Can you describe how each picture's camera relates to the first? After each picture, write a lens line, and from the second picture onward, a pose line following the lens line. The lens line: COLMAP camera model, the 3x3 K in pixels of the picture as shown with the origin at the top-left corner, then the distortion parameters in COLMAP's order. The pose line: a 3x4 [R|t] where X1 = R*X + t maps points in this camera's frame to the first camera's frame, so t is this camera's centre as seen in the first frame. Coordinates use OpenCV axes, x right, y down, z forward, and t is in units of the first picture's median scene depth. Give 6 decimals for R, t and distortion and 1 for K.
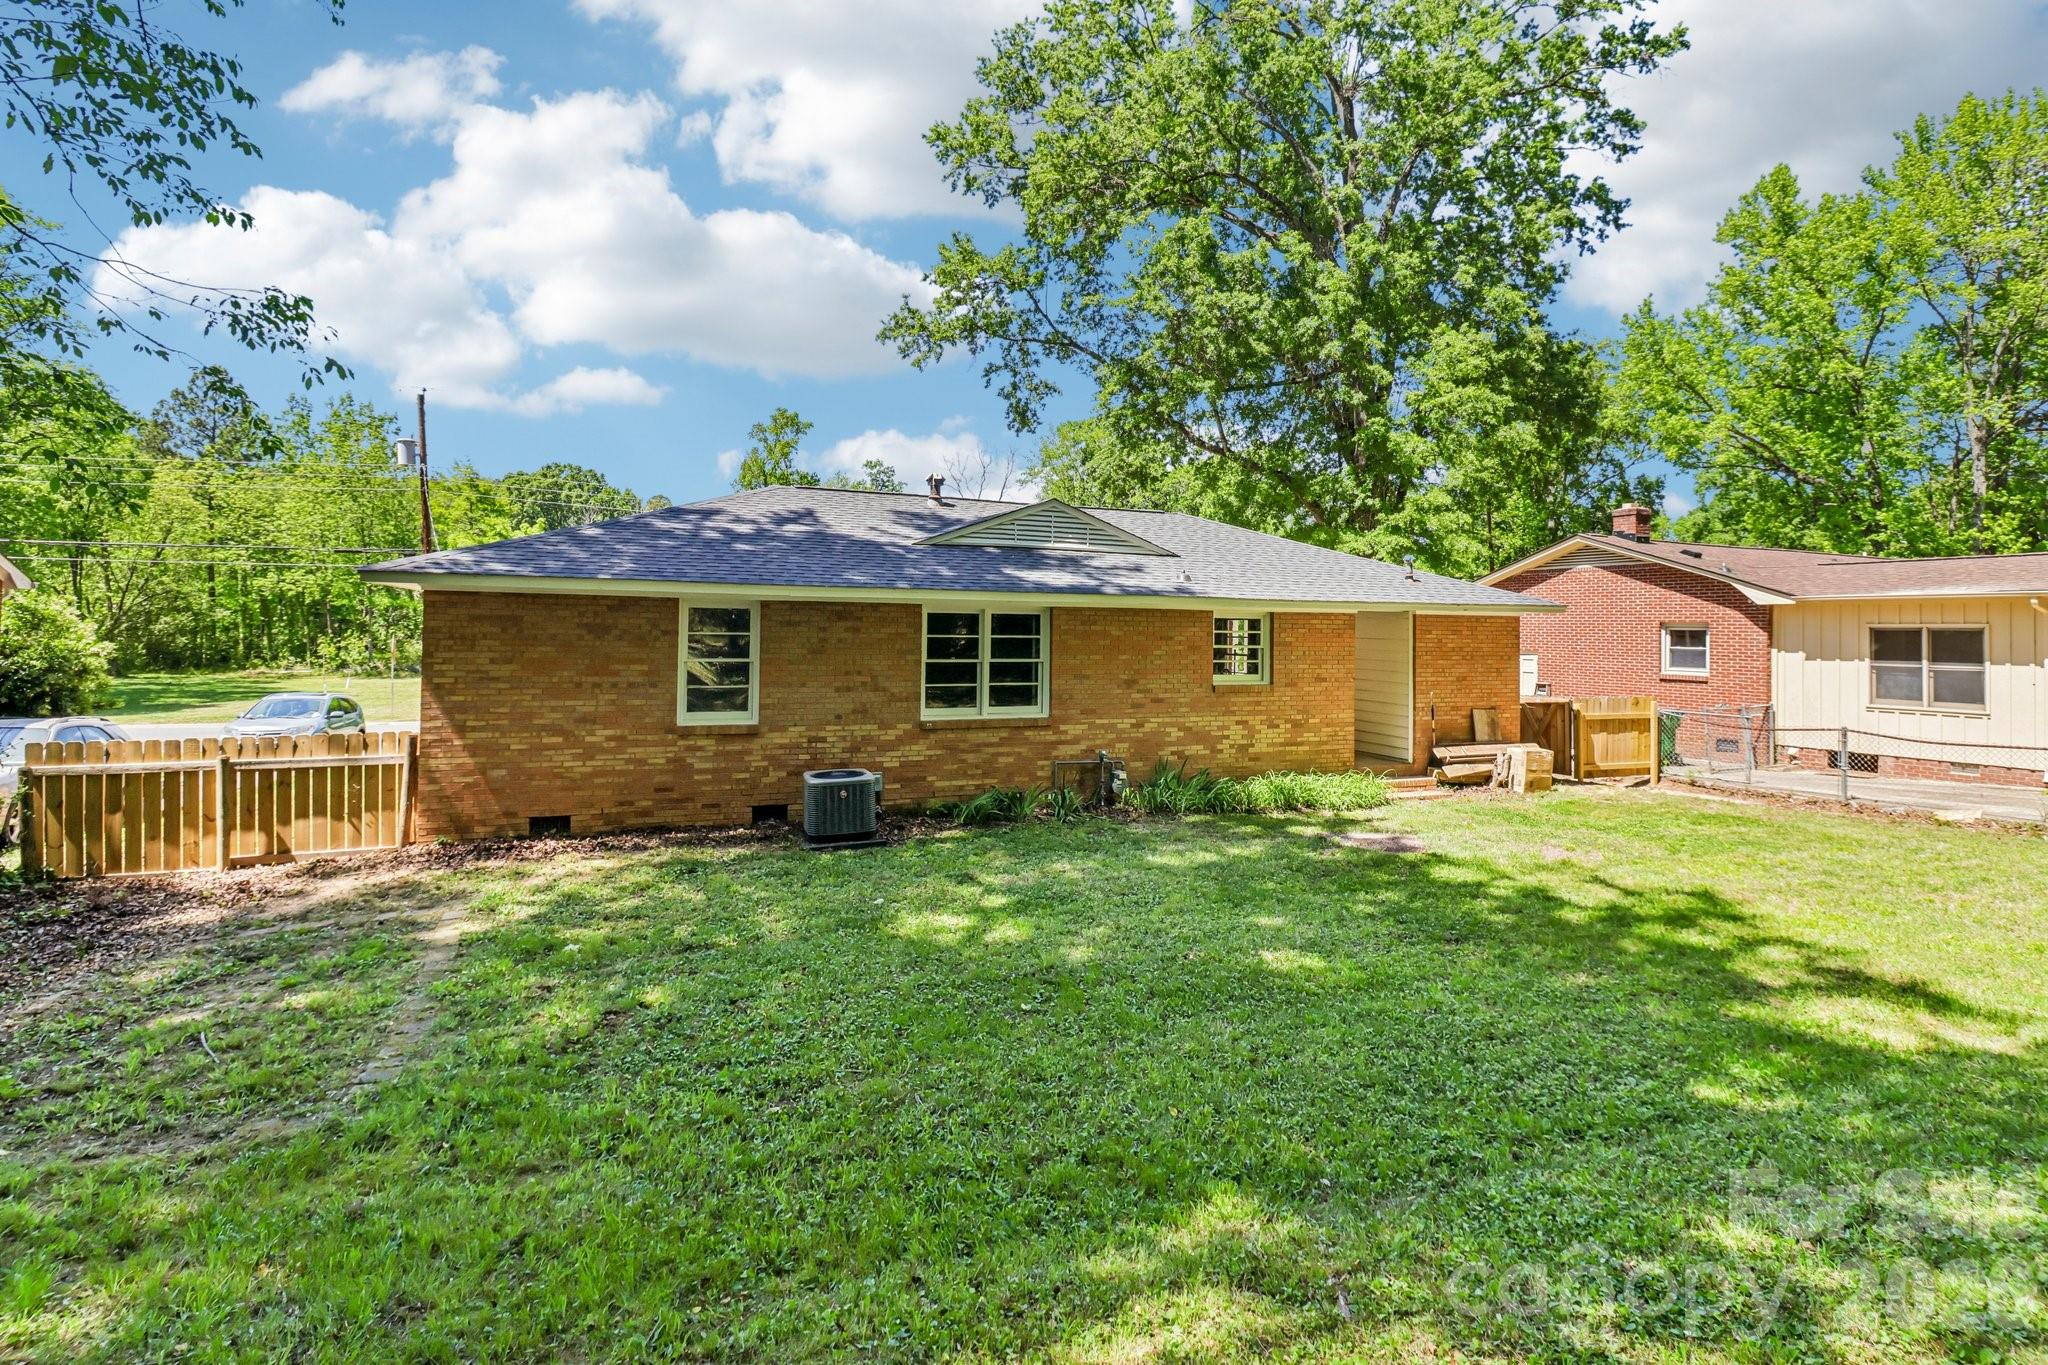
lens RADIAL K [[963.9, 0, 1023.9], [0, 963.9, 634.2], [0, 0, 1]] dist [-0.005850, -0.000437]
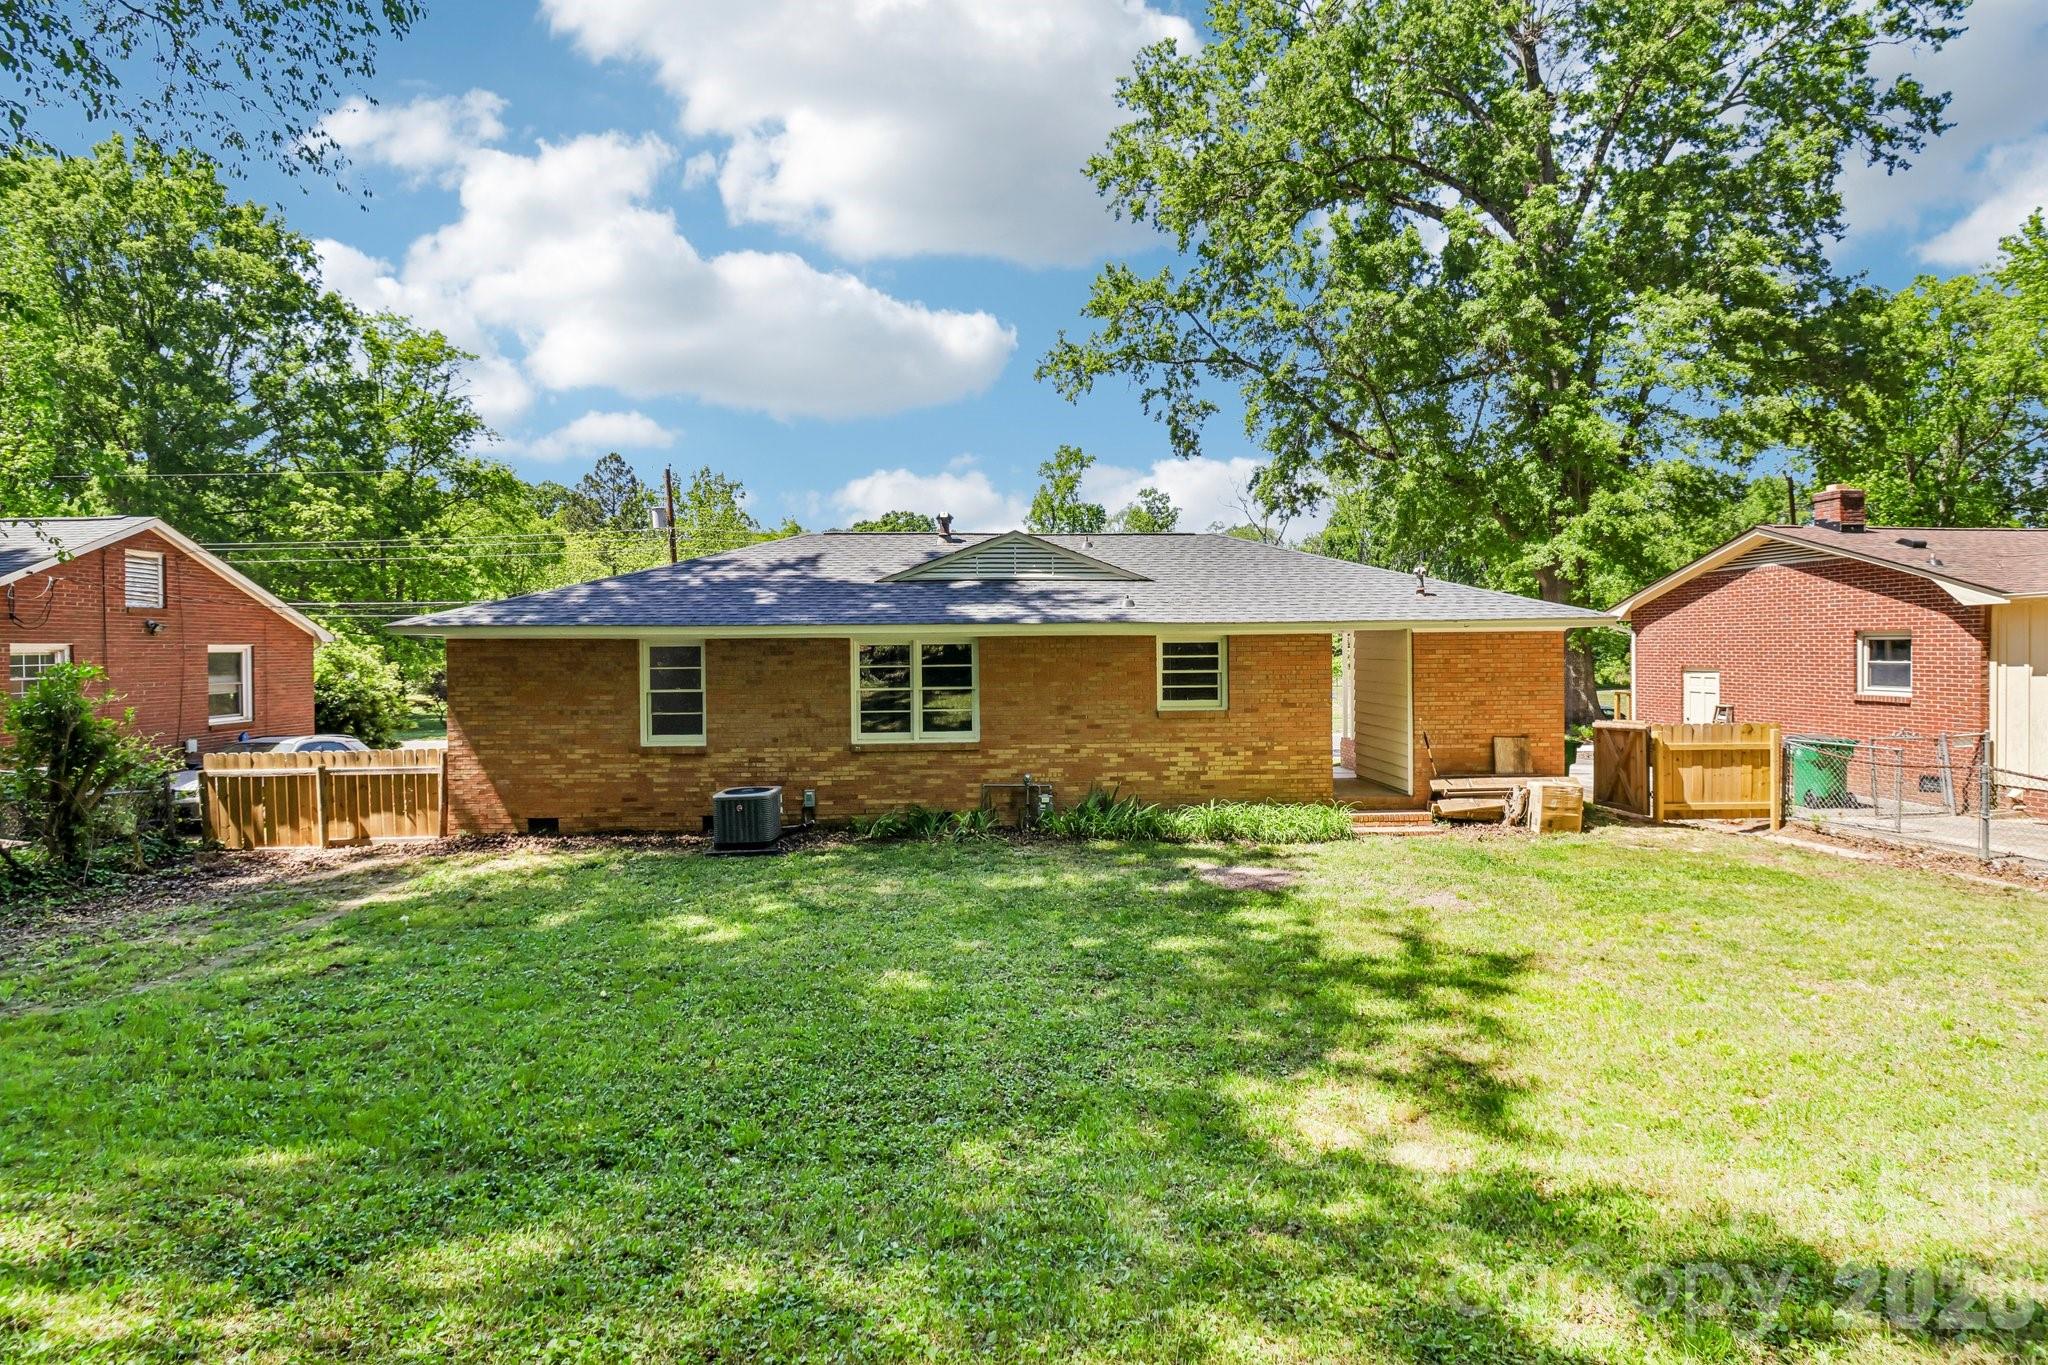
lens RADIAL K [[939.3, 0, 1024.0], [0, 939.3, 682.5], [0, 0, 1]] dist [0.000844, -0.010866]
pose [[0.946325, -0.010821, -0.323035, 0.327764], [0.019611, 0.999520, 0.023969, -0.001761], [0.322621, -0.029017, 0.946083, 0.040993]]
